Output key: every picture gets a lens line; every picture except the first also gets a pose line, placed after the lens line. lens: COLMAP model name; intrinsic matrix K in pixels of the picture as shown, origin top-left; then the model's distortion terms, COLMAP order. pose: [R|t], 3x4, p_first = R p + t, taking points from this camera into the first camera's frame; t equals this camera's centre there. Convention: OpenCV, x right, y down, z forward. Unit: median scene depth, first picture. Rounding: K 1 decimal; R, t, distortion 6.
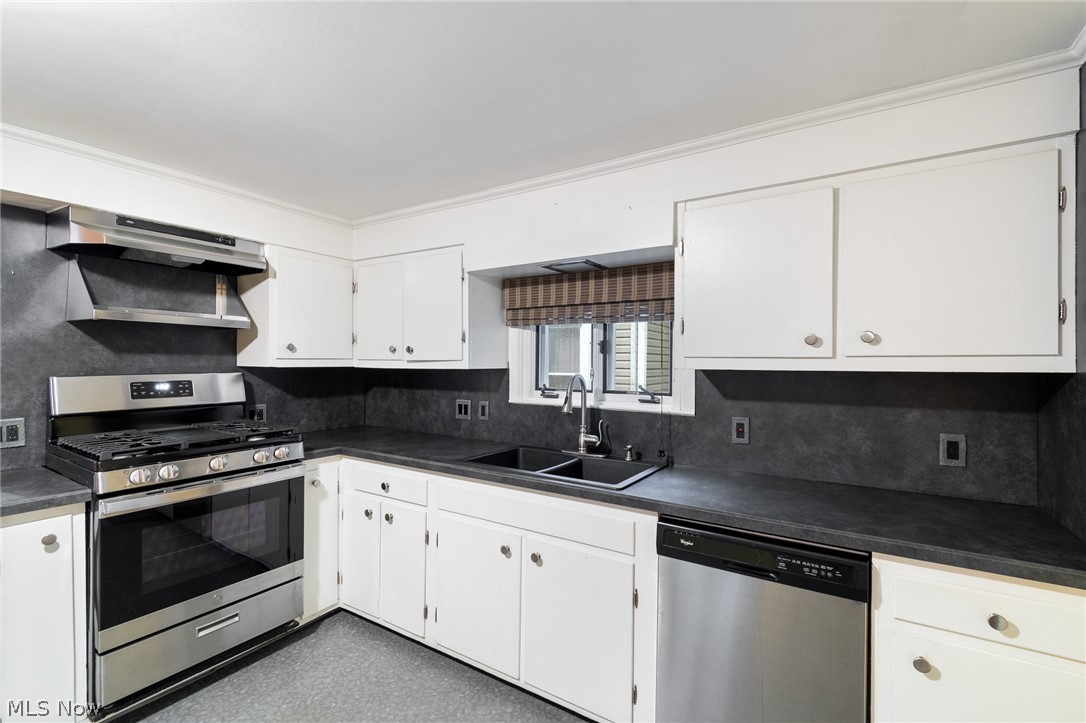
lens RADIAL K [[481.1, 0, 543.0], [0, 481.1, 361.5], [0, 0, 1]] dist [-0.000668, -0.000141]
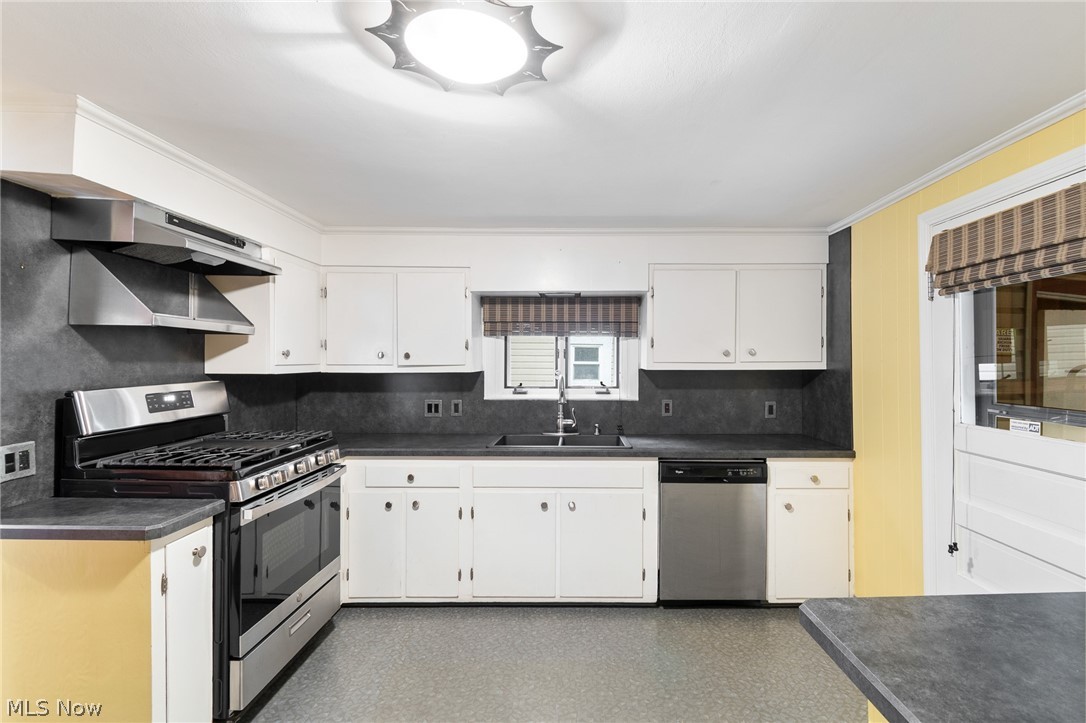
lens RADIAL K [[498.0, 0, 573.7], [0, 498.0, 363.9], [0, 0, 1]] dist [-0.002406, -0.000569]
pose [[0.845425, -0.009739, 0.534005, -0.638771], [0.004593, 0.999929, 0.010965, -0.018739], [-0.534074, -0.006817, 0.845410, -0.193180]]
